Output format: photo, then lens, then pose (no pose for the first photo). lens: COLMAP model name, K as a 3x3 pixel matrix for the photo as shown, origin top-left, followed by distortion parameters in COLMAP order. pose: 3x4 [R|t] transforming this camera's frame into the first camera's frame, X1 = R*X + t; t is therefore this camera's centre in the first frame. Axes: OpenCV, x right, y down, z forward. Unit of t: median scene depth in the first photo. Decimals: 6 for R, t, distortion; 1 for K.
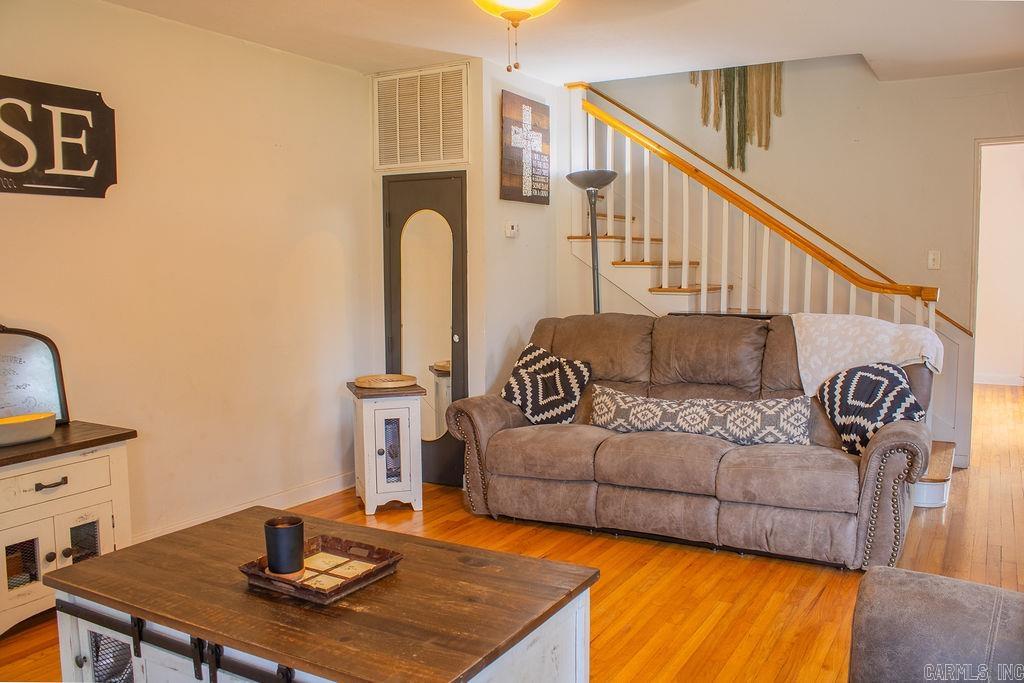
lens RADIAL K [[857.2, 0, 521.4], [0, 857.2, 336.1], [0, 0, 1]] dist [-0.151776, 0.106199]
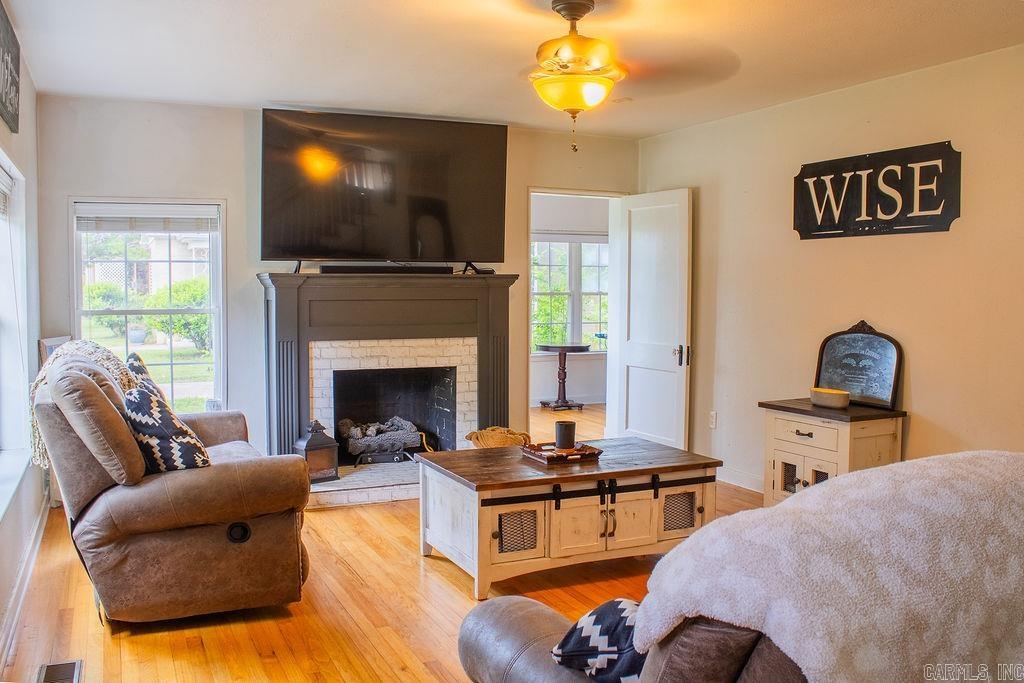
lens RADIAL K [[857.2, 0, 511.1], [0, 857.2, 342.3], [0, 0, 1]] dist [-0.151776, 0.106199]
pose [[-0.575406, 0.063177, -0.815424, 0.843949], [-0.070876, 0.989410, 0.126671, -0.121508], [0.814791, 0.130681, -0.564835, 1.231146]]
